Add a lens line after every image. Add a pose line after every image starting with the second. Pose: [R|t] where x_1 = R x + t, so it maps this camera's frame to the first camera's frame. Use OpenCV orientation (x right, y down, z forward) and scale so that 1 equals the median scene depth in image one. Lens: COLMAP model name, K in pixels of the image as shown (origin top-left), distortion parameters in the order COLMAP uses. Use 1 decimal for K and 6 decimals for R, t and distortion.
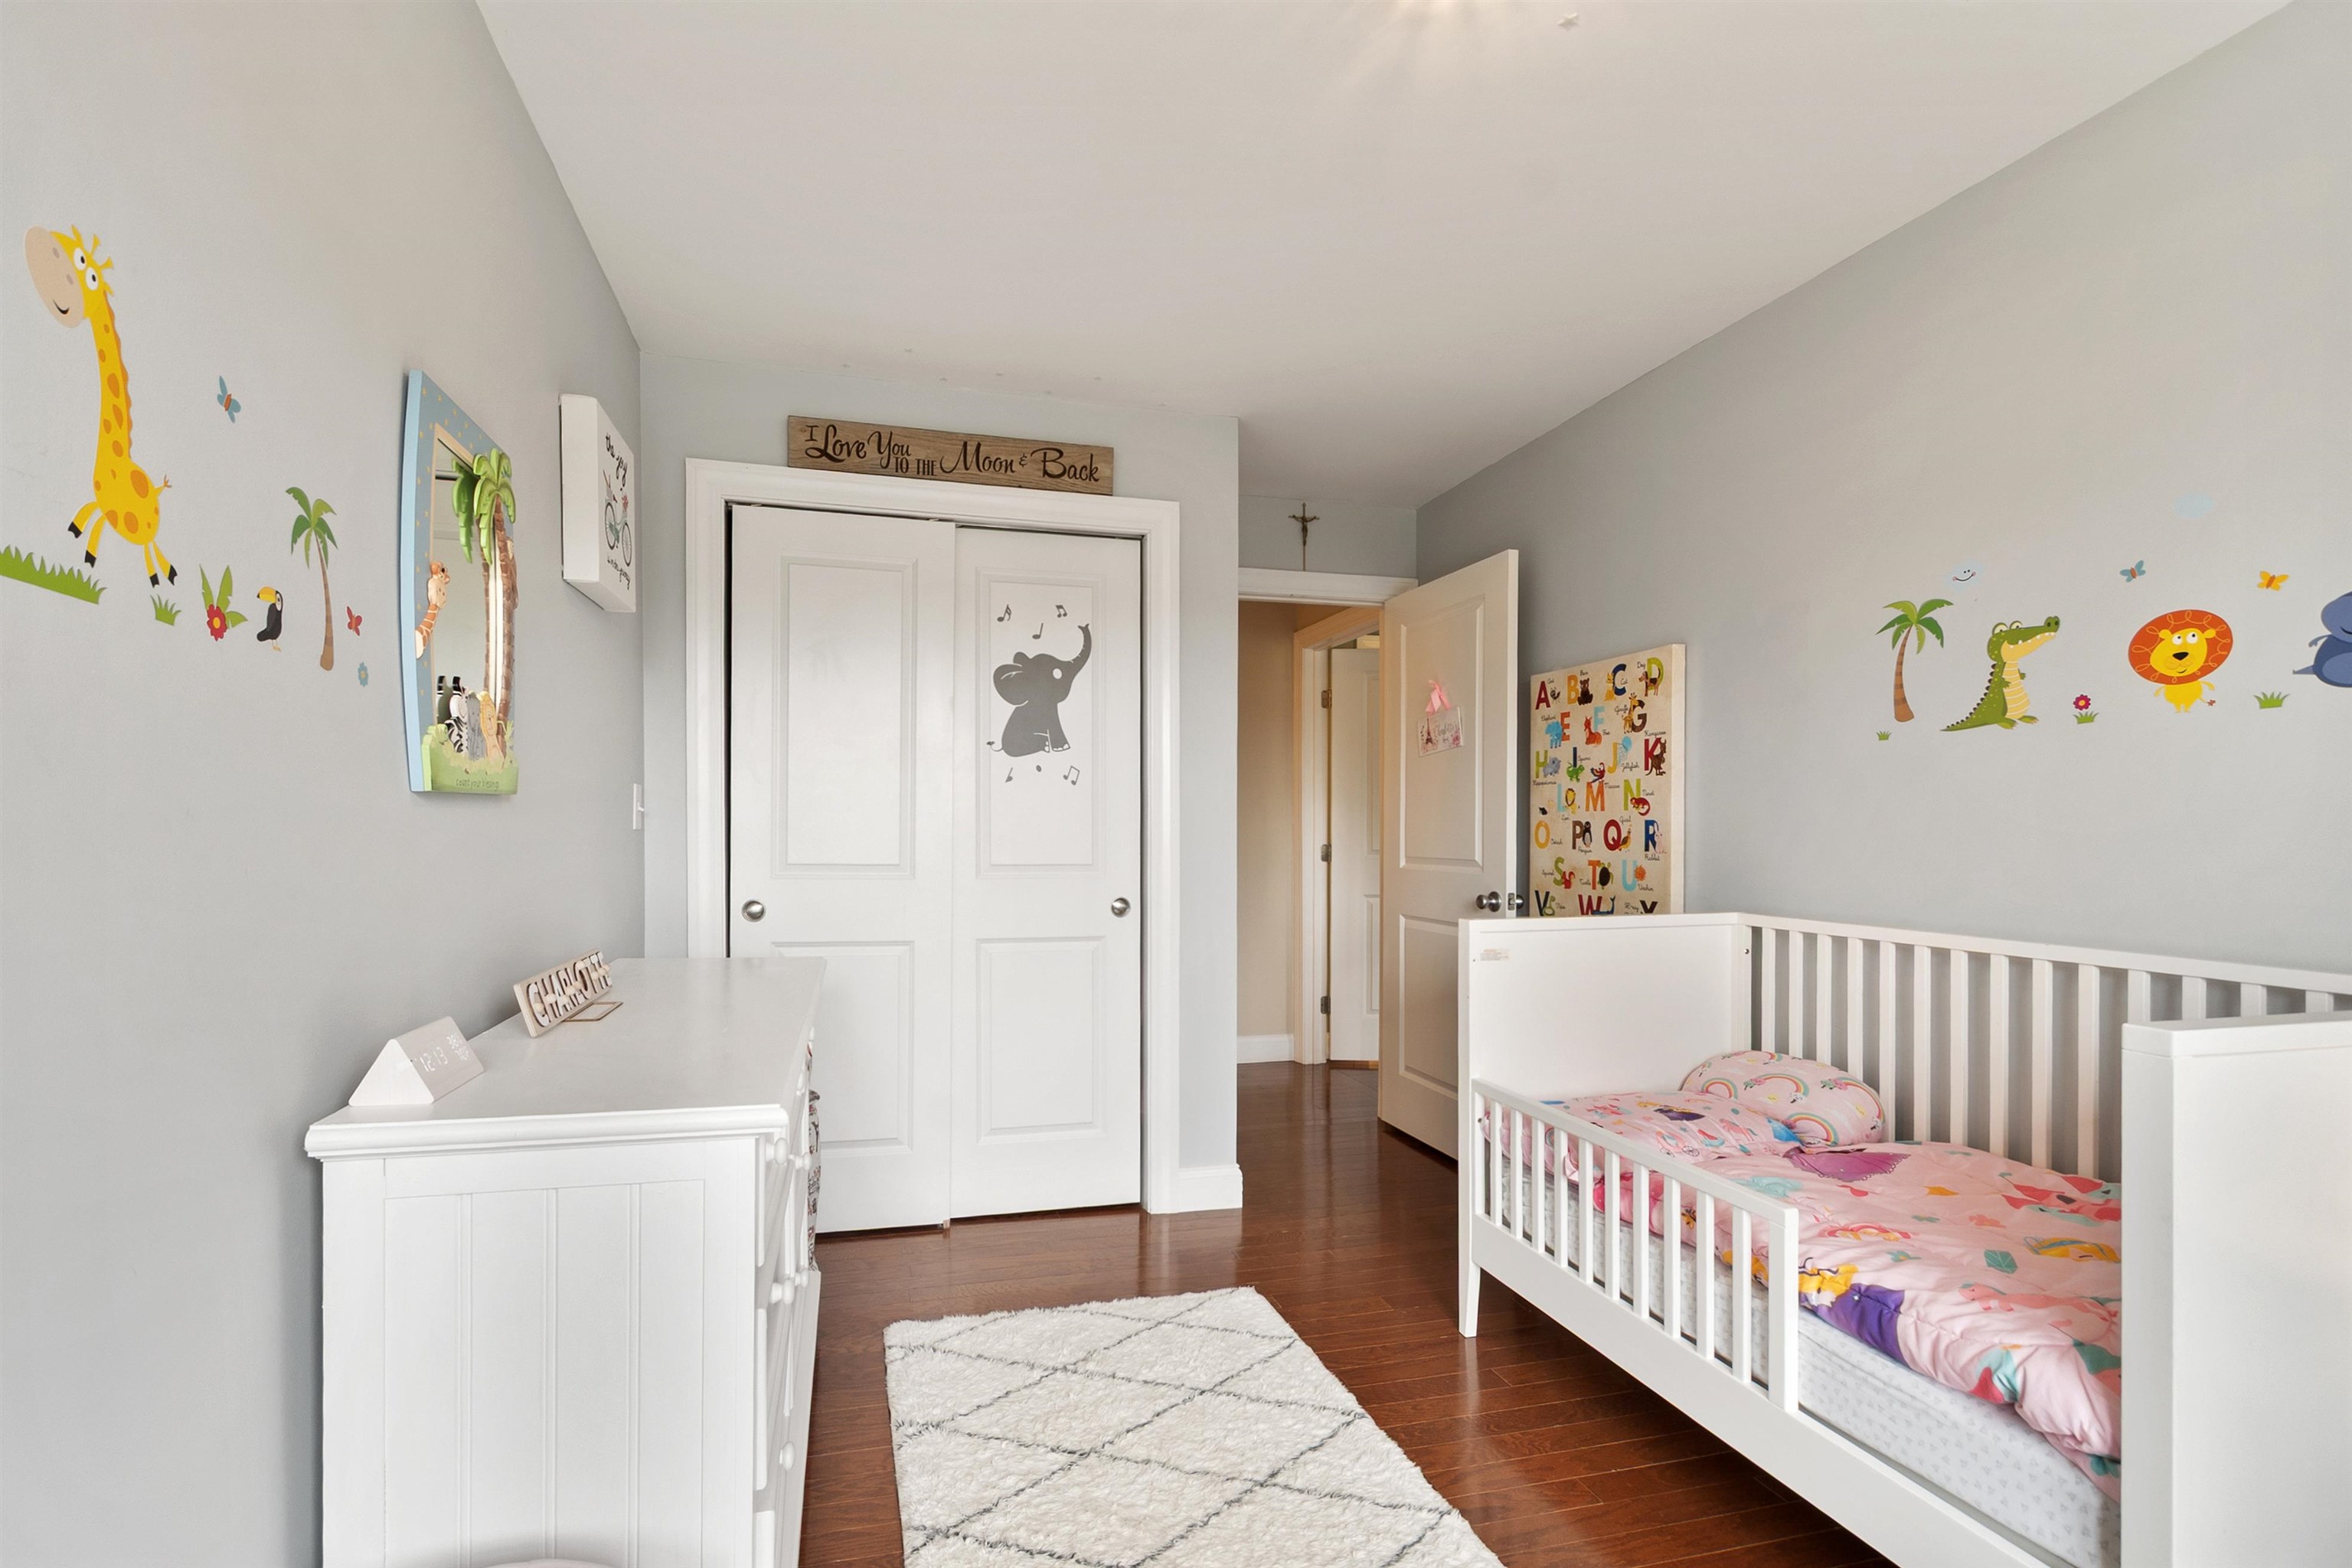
lens RADIAL K [[1092.2, 0, 1111.9], [0, 1092.2, 840.6], [0, 0, 1]] dist [0.009221, -0.002344]
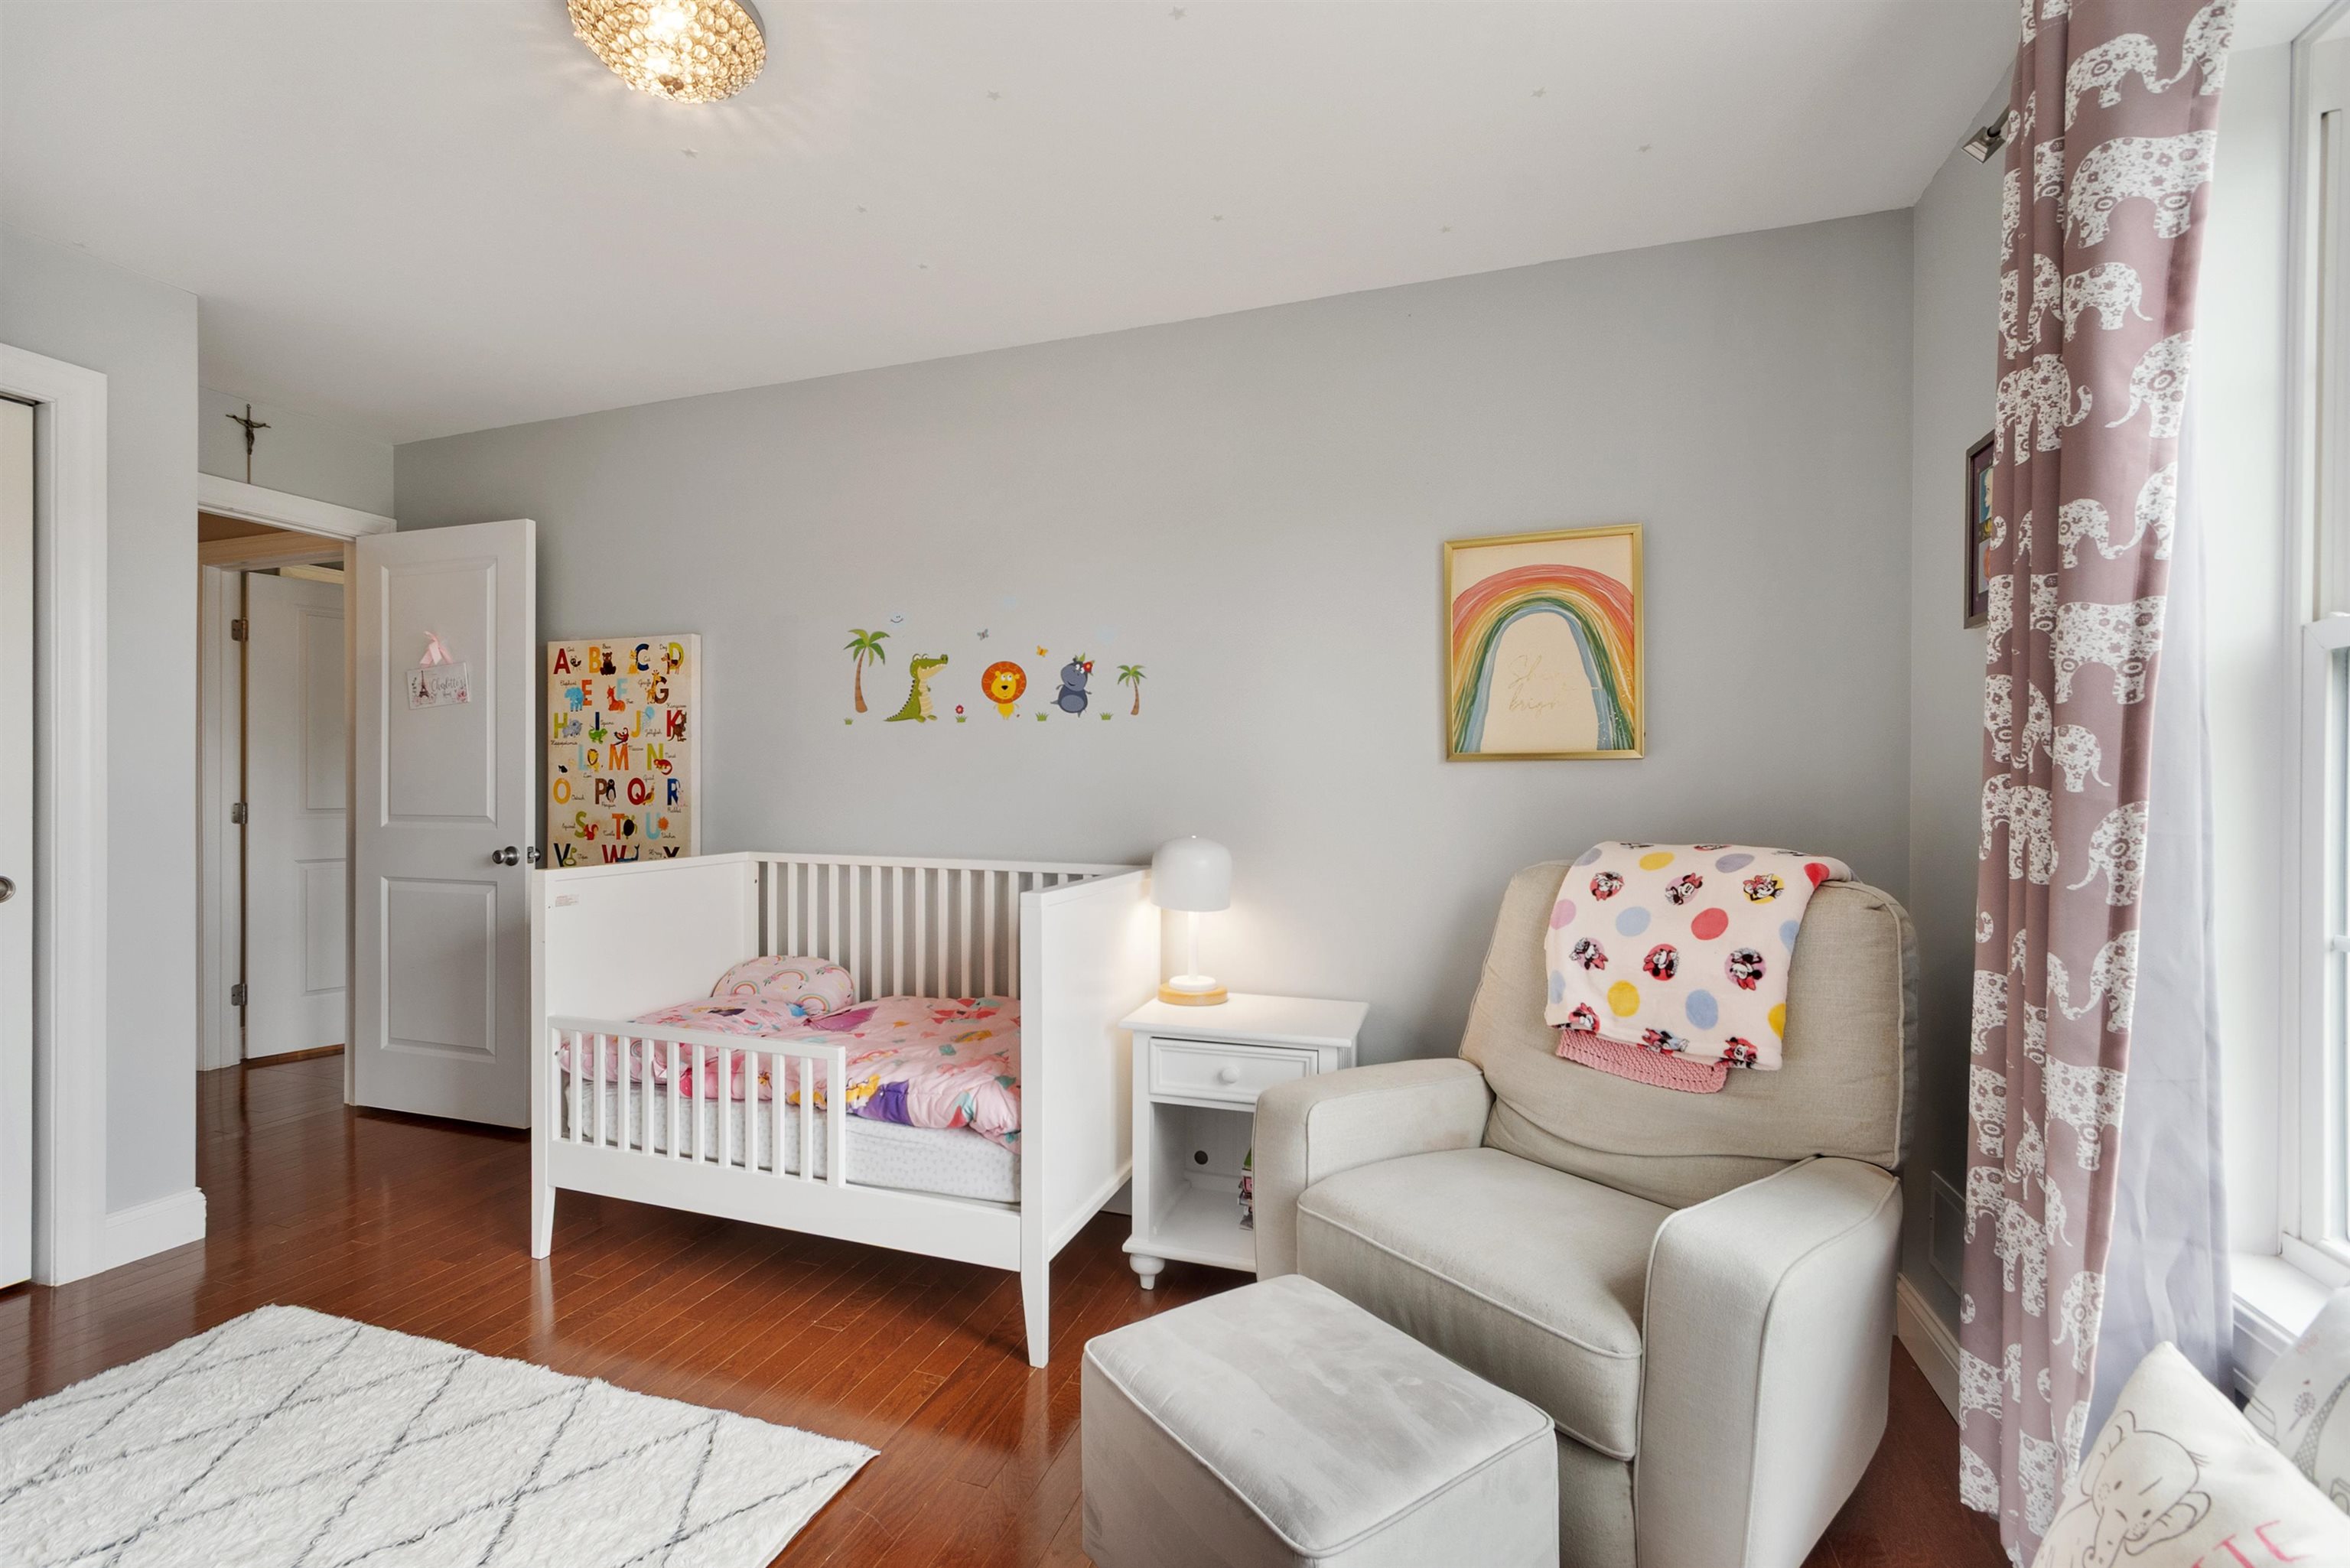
lens RADIAL K [[1091.2, 0, 1168.5], [0, 1091.2, 793.3], [0, 0, 1]] dist [0.009221, -0.002344]
pose [[0.526986, -0.005694, 0.849855, -0.279213], [0.006435, 0.999976, 0.002709, -0.003216], [-0.849849, 0.004041, 0.527010, -0.099350]]
